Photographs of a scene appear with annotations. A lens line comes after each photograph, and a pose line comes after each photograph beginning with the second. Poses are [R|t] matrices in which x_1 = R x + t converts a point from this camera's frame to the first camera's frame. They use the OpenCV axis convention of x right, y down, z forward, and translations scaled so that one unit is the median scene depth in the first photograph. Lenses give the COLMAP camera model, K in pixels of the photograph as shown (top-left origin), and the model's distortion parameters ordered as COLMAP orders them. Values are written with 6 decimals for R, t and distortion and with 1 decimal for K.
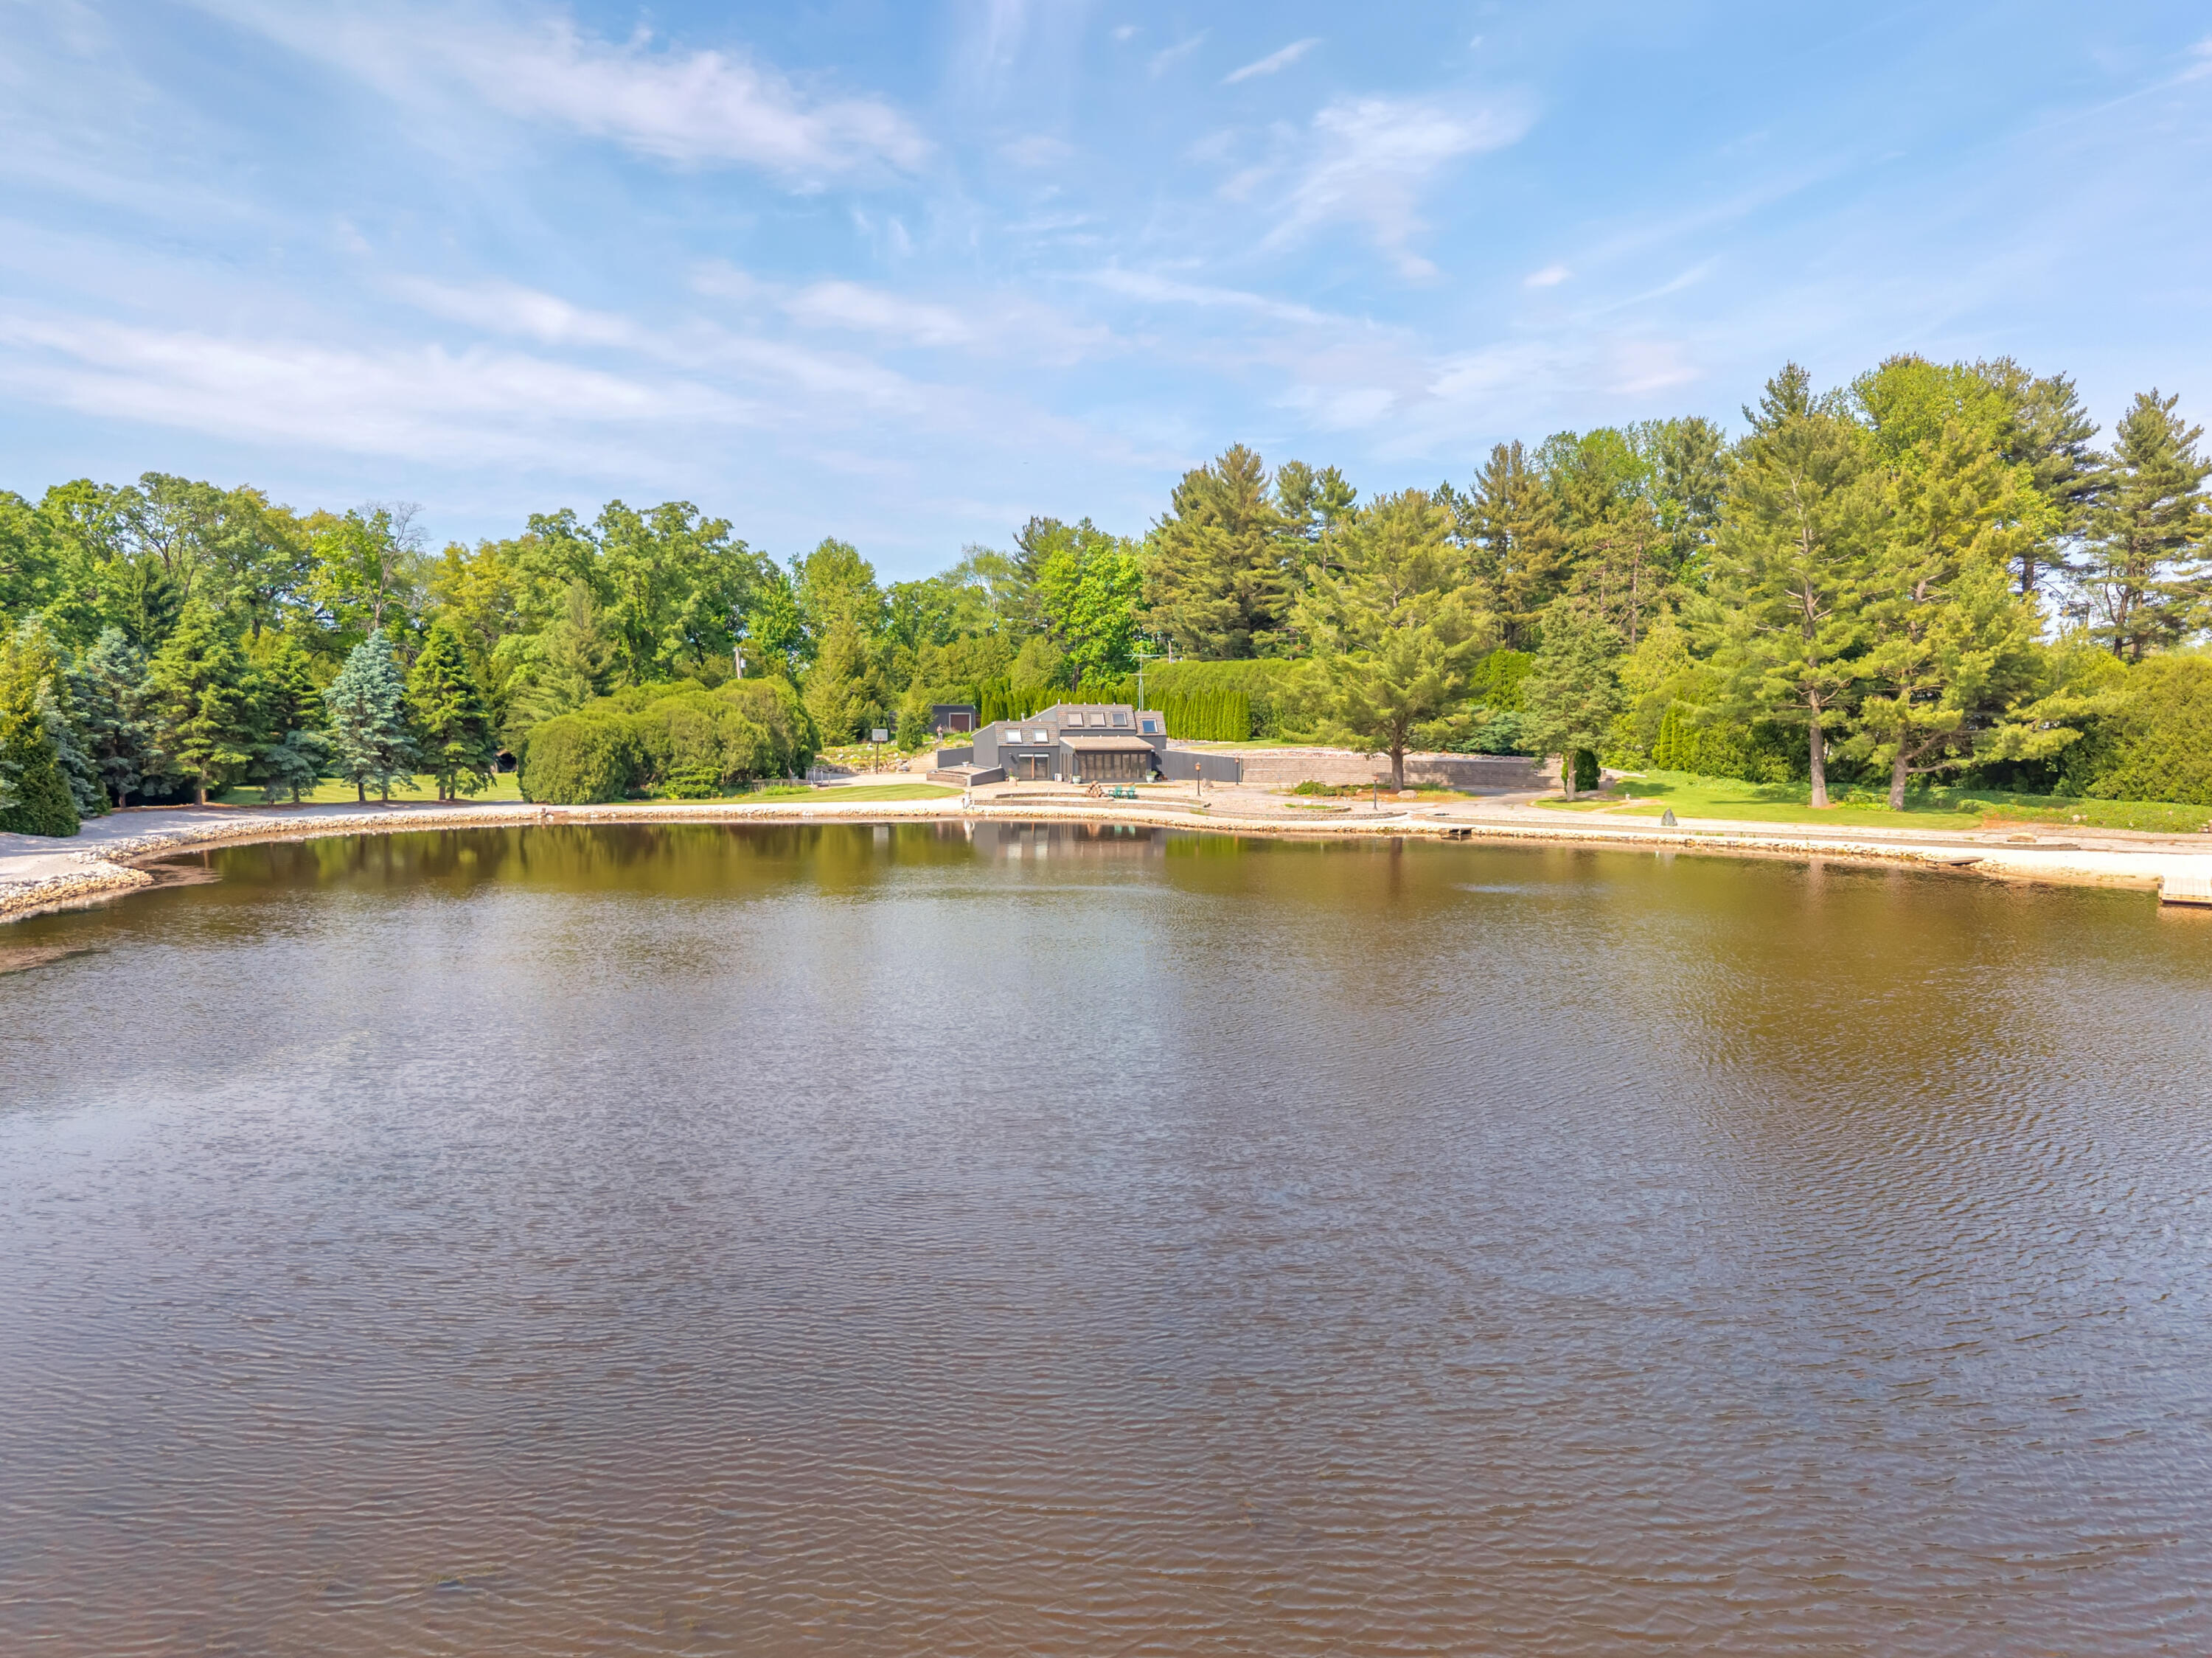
lens RADIAL K [[1480.0, 0, 1107.5], [0, 1480.0, 872.3], [0, 0, 1]] dist [0.036830, -0.070721]
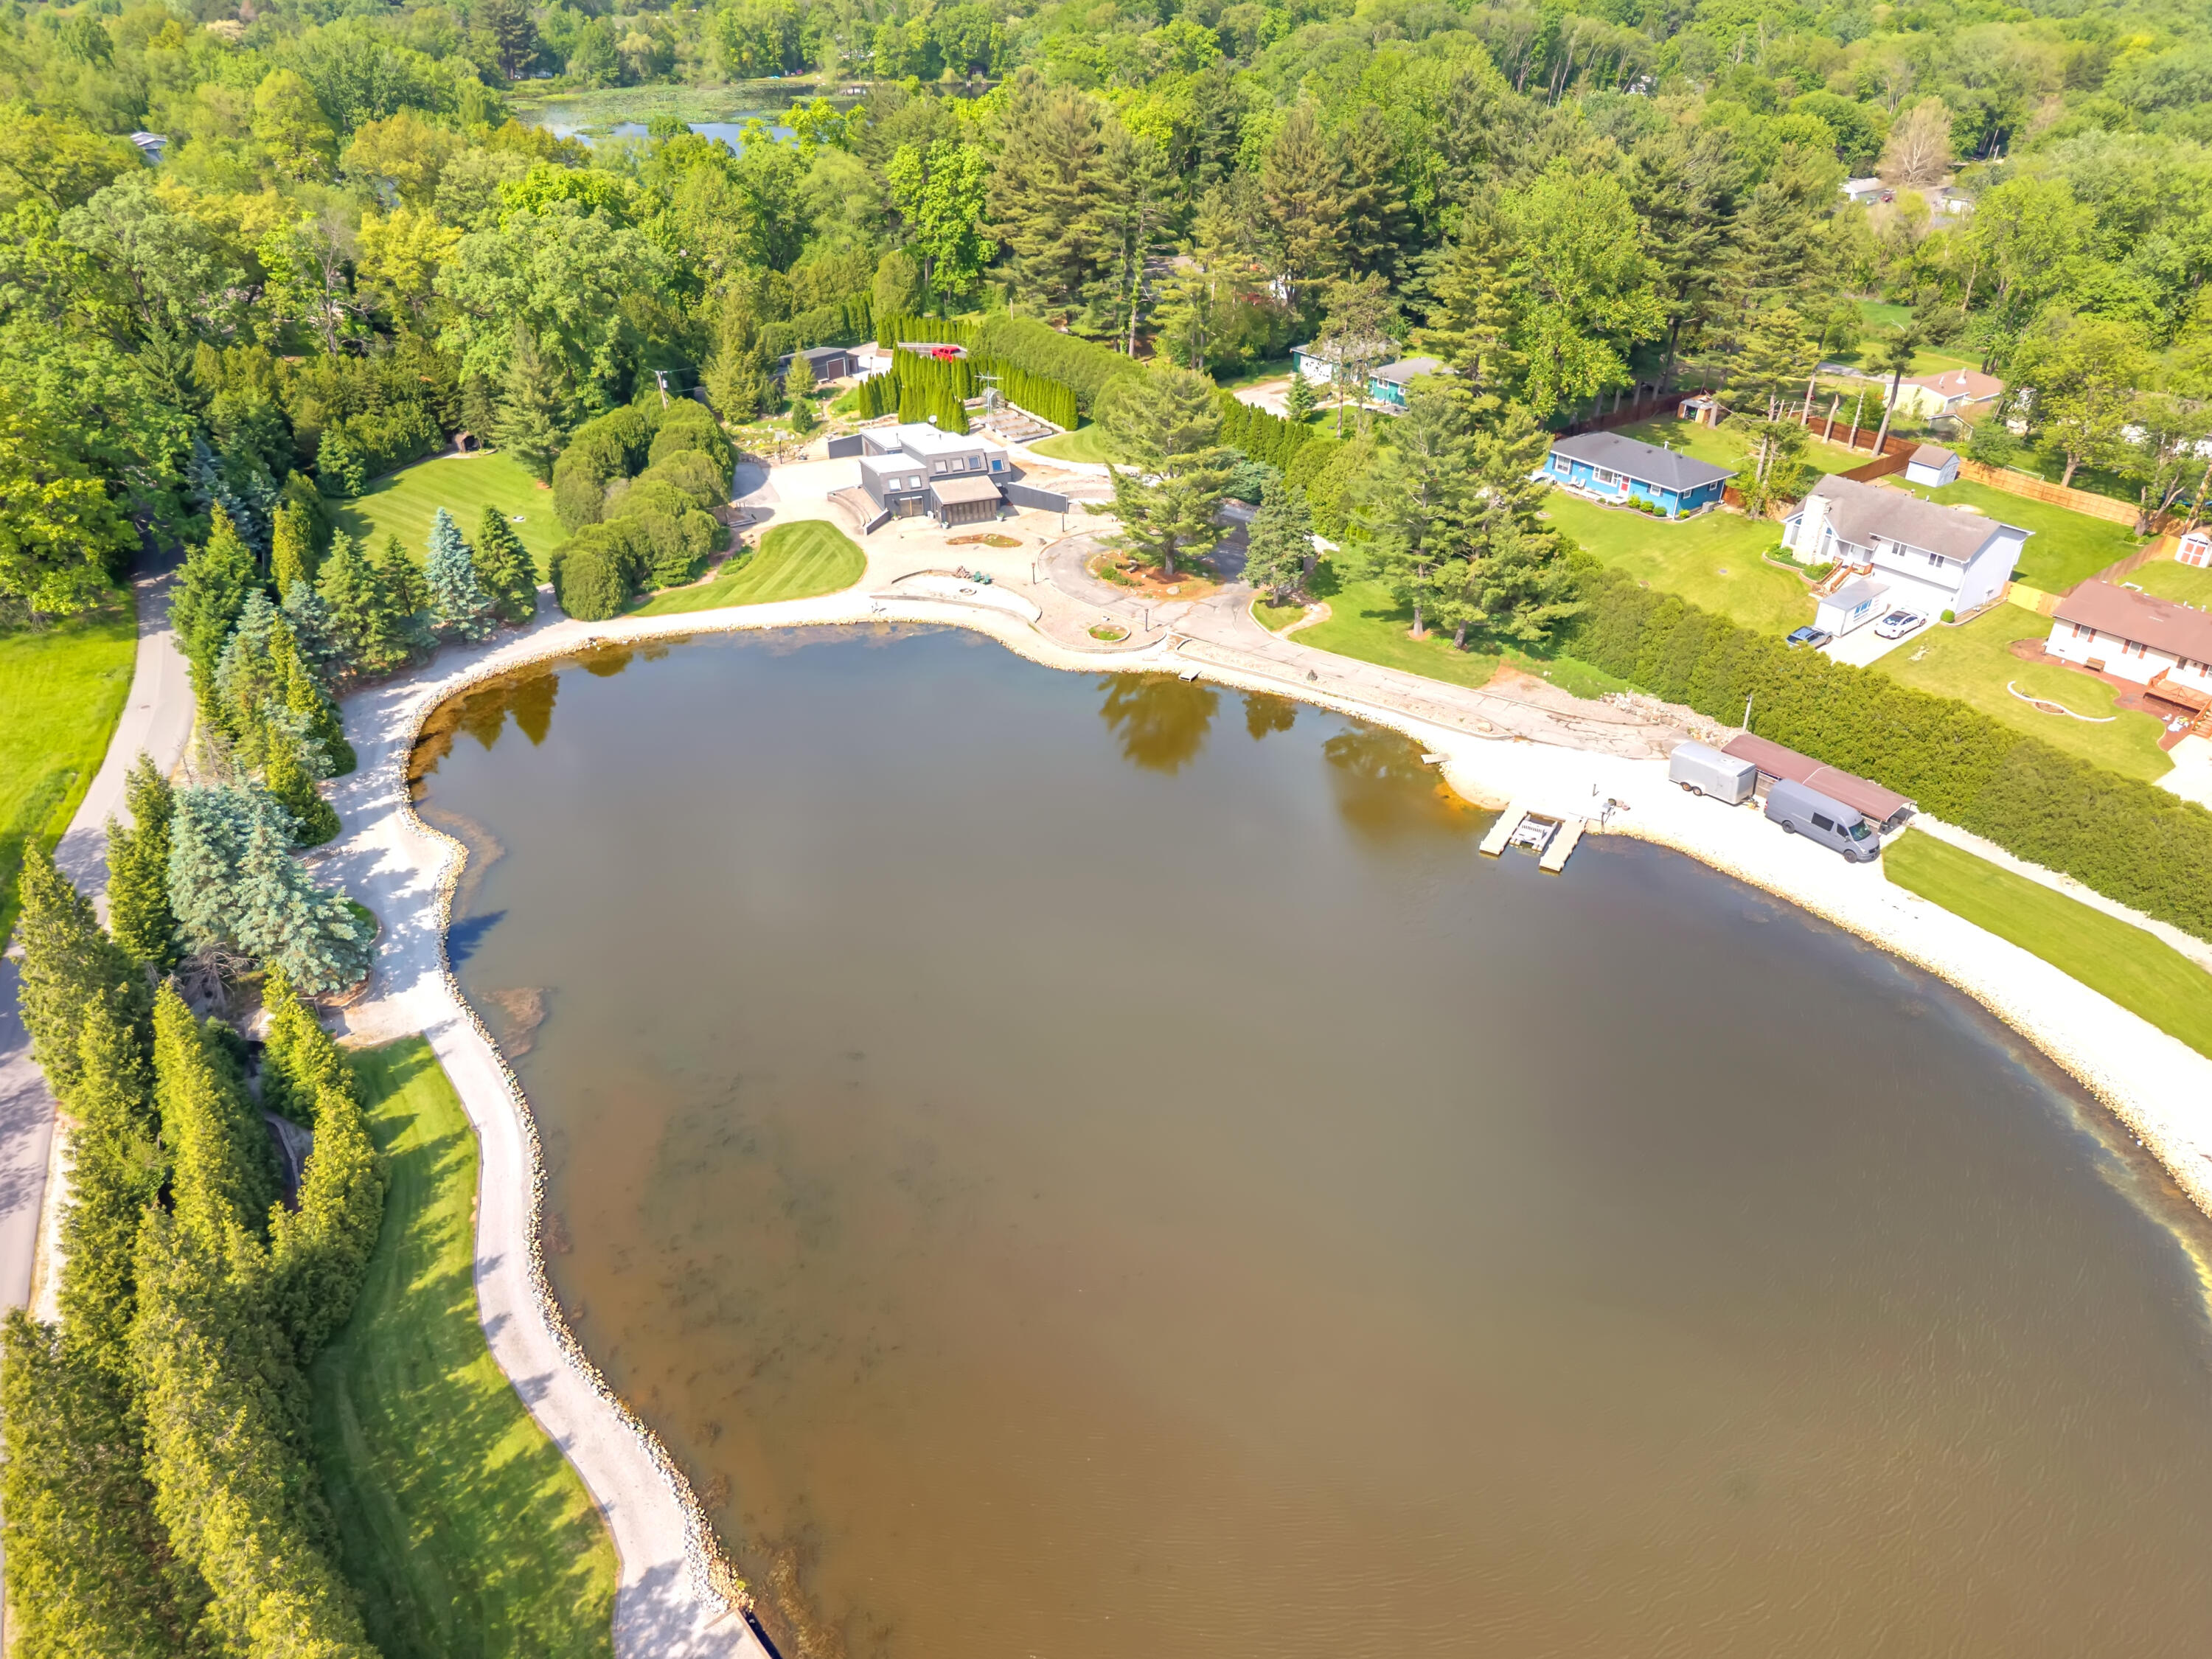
lens RADIAL K [[1513.8, 0, 1116.0], [0, 1513.8, 824.7], [0, 0, 1]] dist [0.032614, -0.049382]
pose [[0.995295, -0.044656, 0.085981, 0.002940], [0.003537, 0.903602, 0.428358, -0.369260], [-0.096822, -0.426038, 0.899509, -0.346686]]
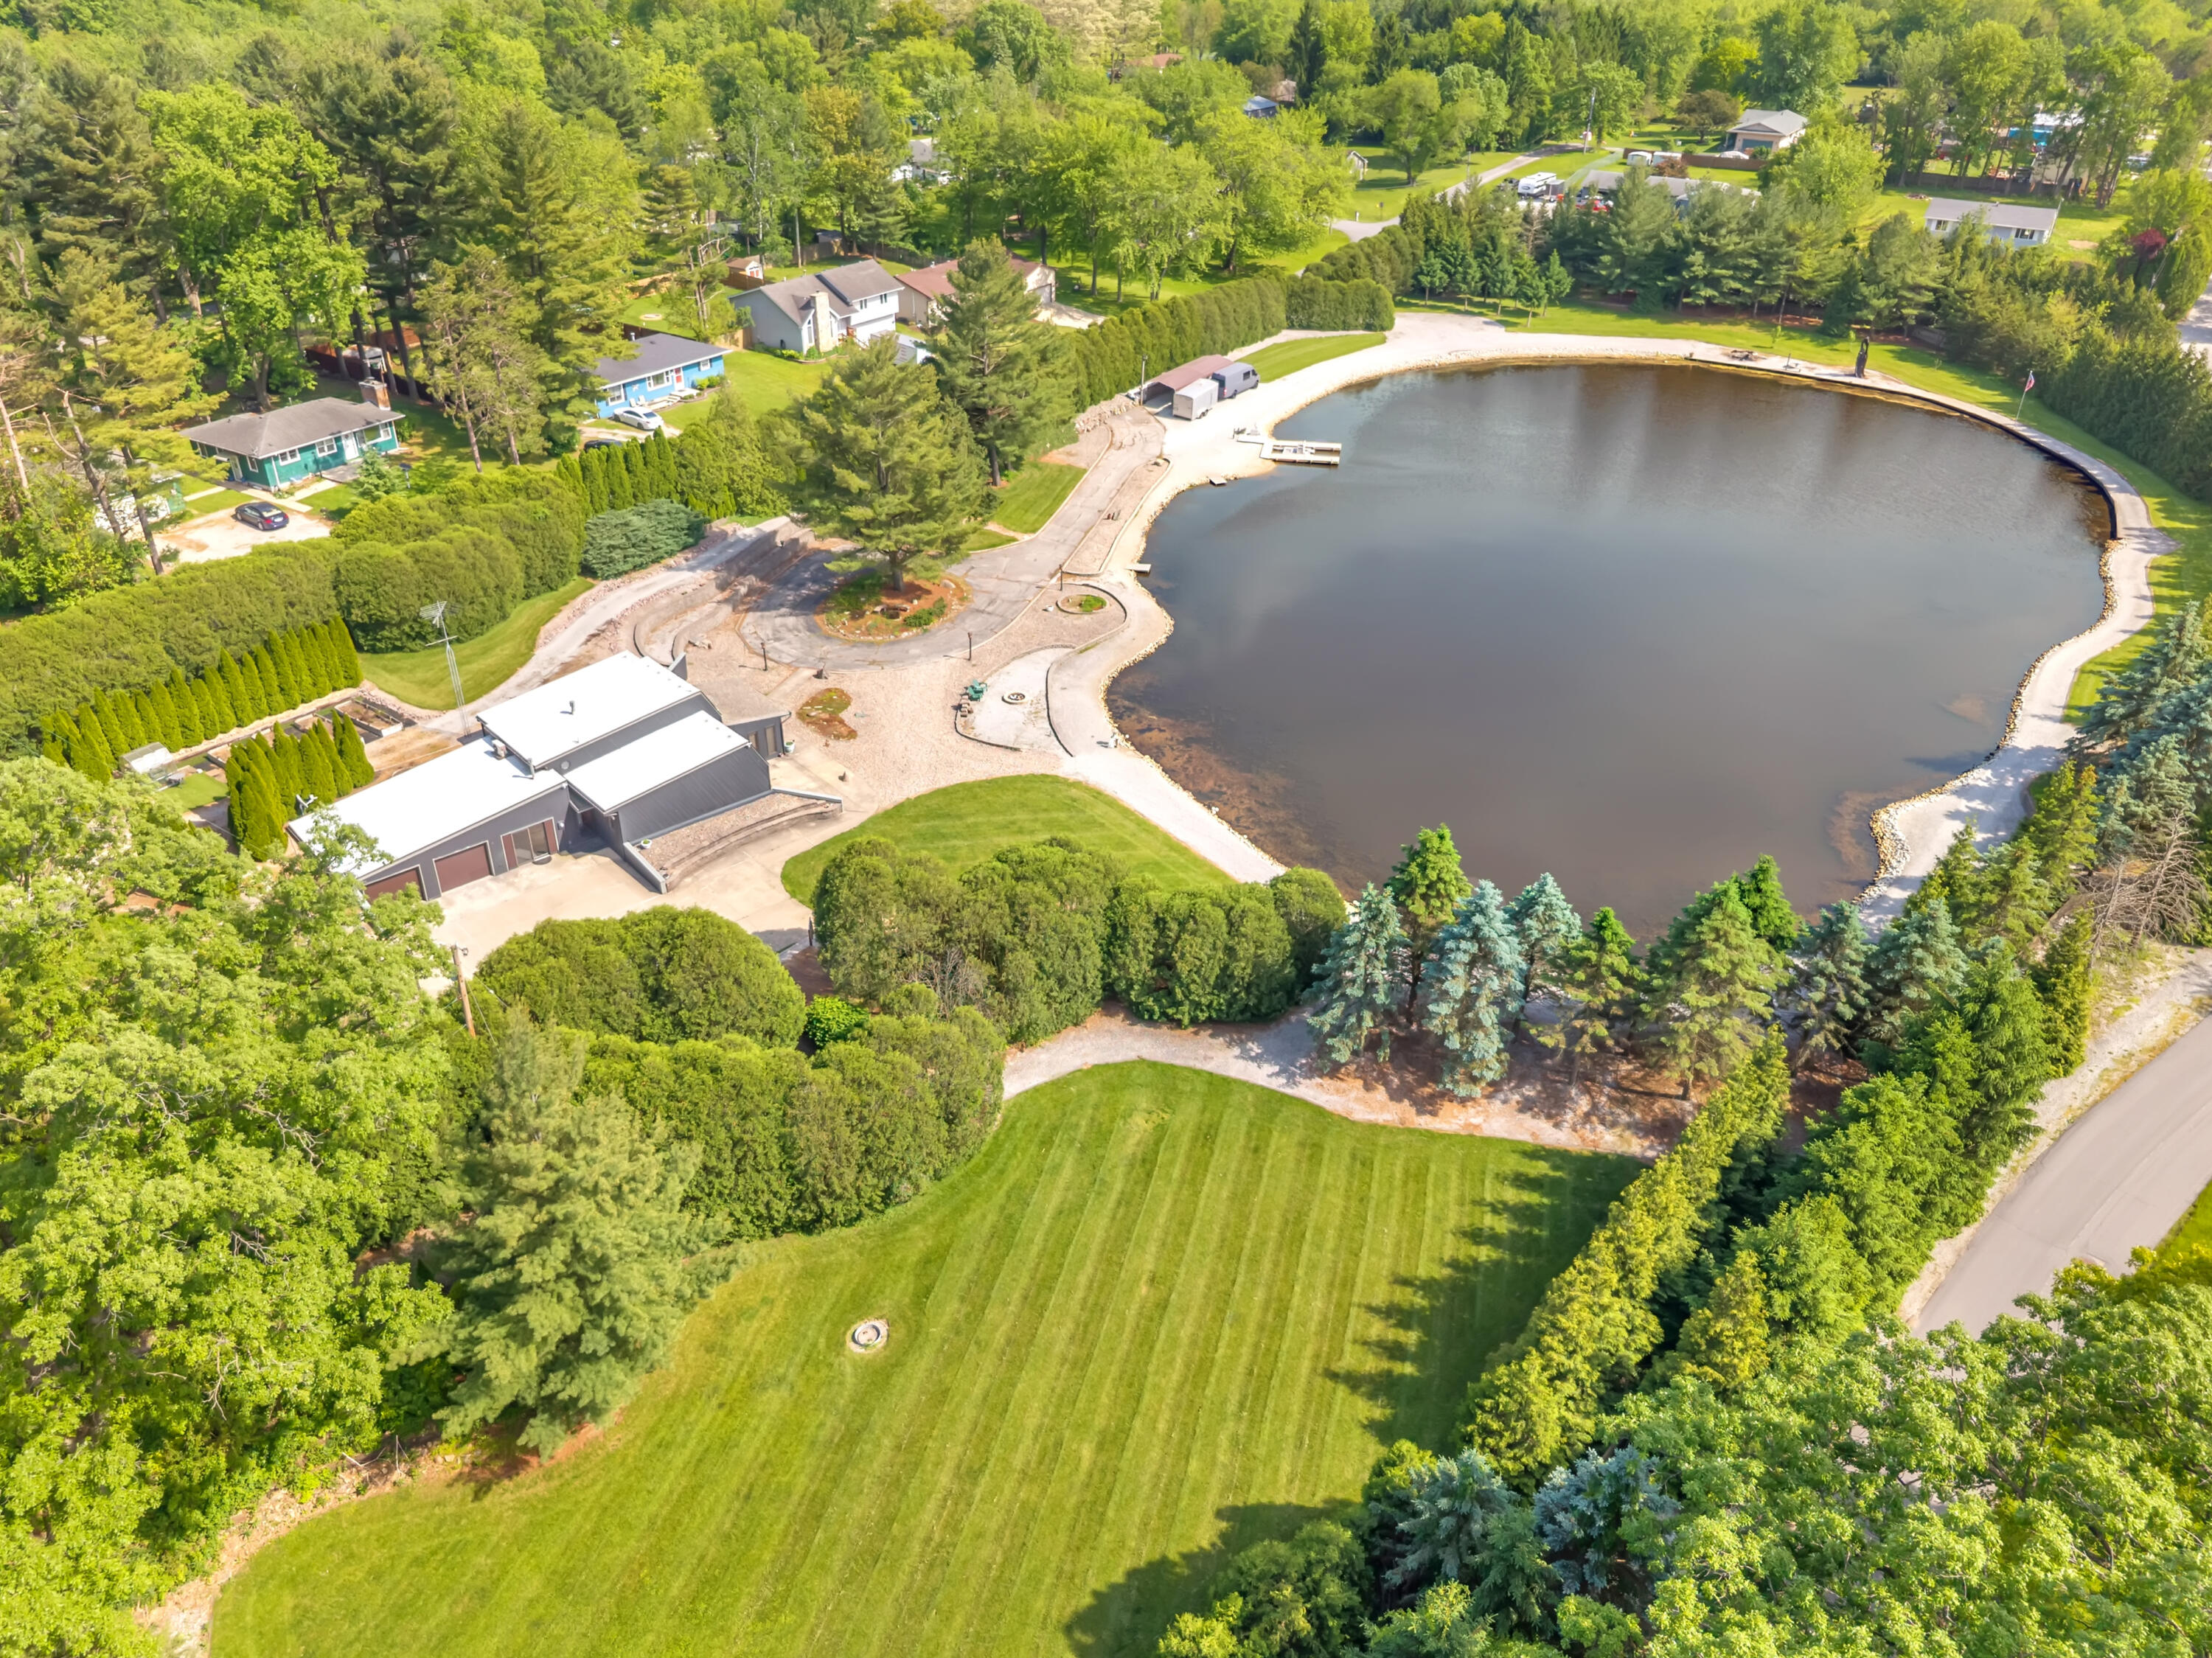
lens RADIAL K [[1528.9, 0, 1102.0], [0, 1528.9, 826.6], [0, 0, 1]] dist [0.020608, -0.023535]
pose [[-0.431094, -0.471964, 0.769031, -0.696045], [0.075915, 0.830301, 0.552121, -0.434242], [-0.899108, 0.296397, -0.322109, 1.017515]]
